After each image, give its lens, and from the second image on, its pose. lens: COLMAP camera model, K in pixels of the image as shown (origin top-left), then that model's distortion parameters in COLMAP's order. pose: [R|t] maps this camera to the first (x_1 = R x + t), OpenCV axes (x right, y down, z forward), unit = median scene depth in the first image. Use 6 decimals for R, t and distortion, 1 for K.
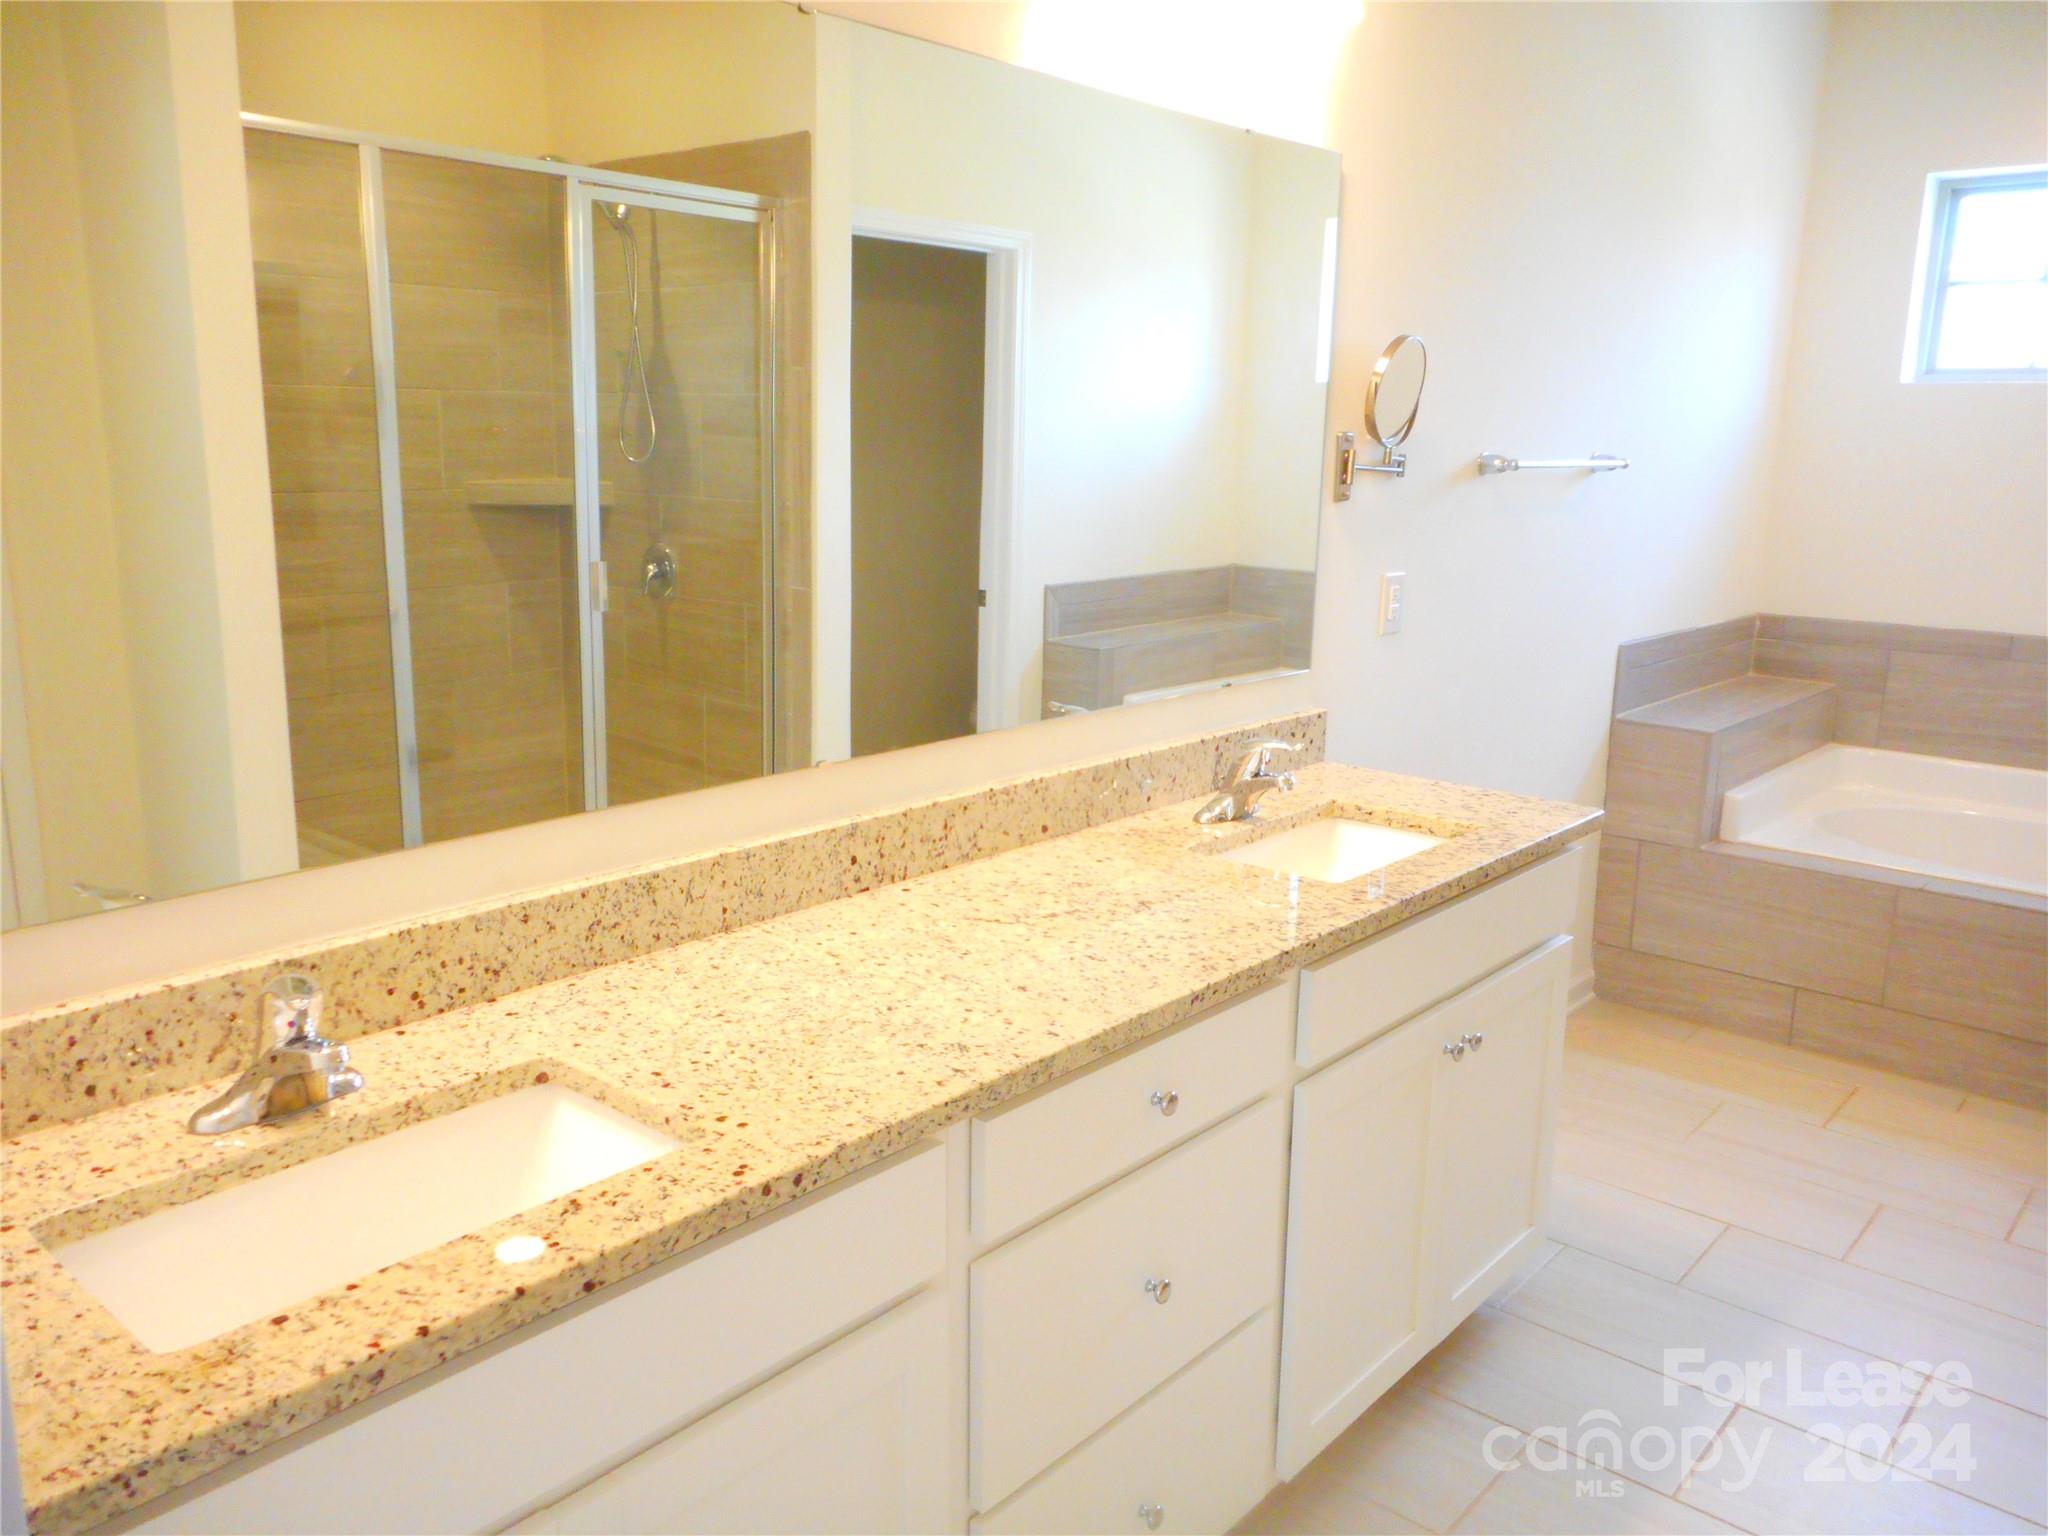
lens RADIAL K [[1532.0, 0, 1013.6], [0, 1532.0, 755.8], [0, 0, 1]] dist [-0.018944, 0.030013]
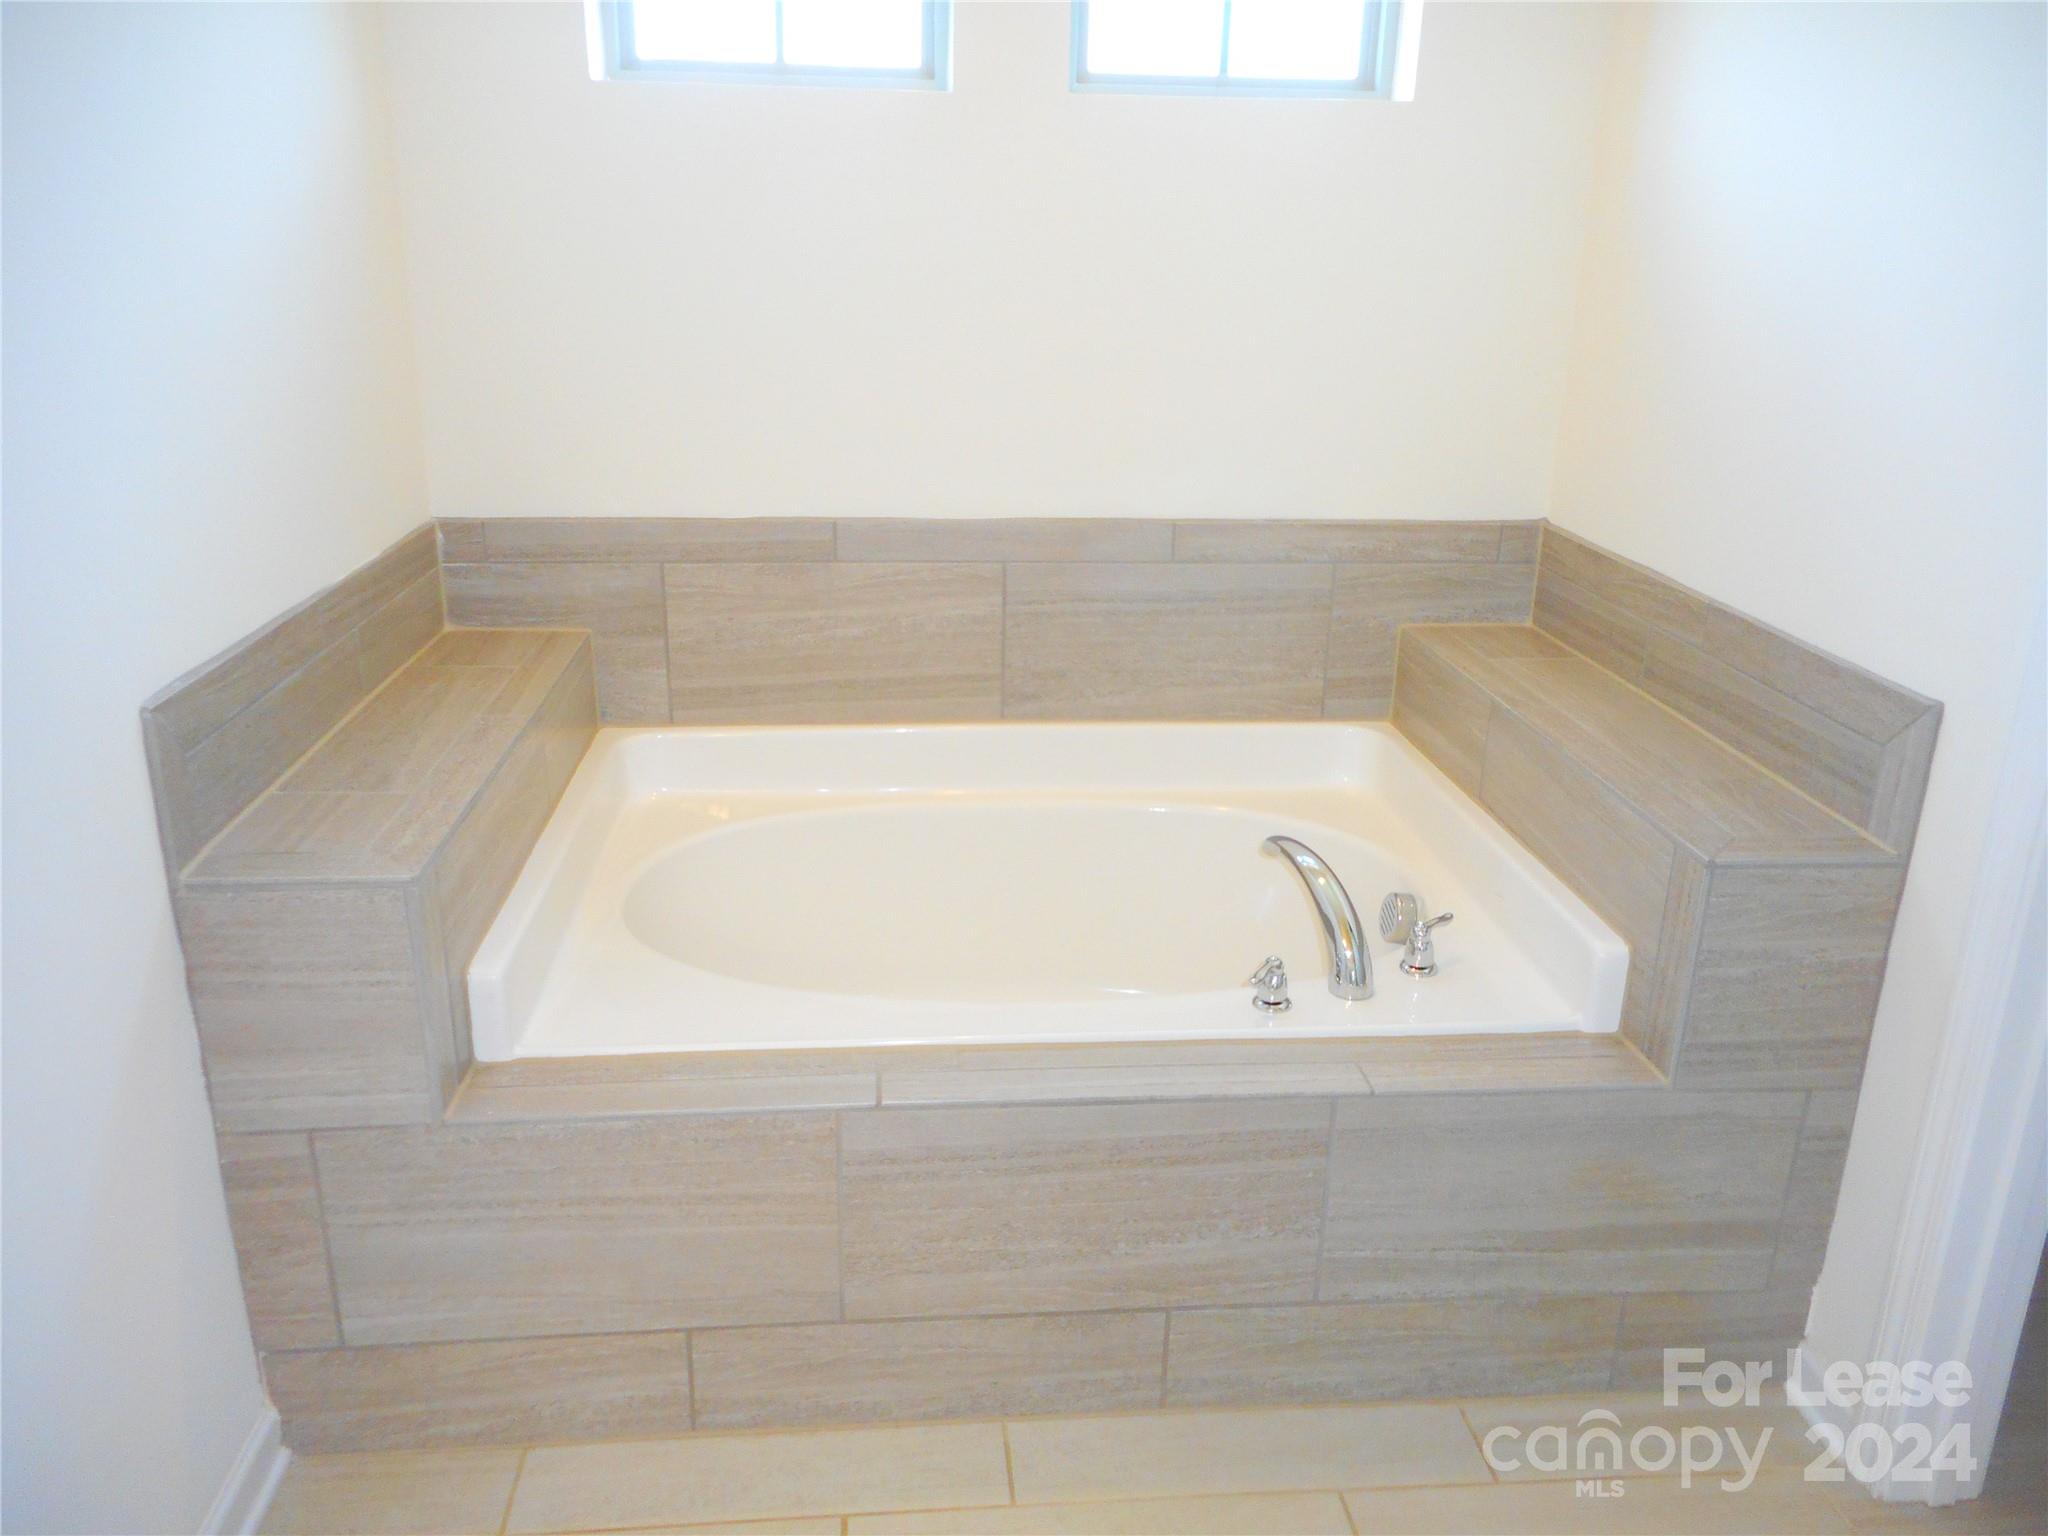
lens RADIAL K [[1532.0, 0, 1021.4], [0, 1532.0, 774.3], [0, 0, 1]] dist [-0.018944, 0.030013]
pose [[0.674123, -0.247525, 0.695909, 0.262332], [0.136039, 0.967666, 0.212405, -0.106127], [-0.725983, -0.048517, 0.685999, 0.543835]]
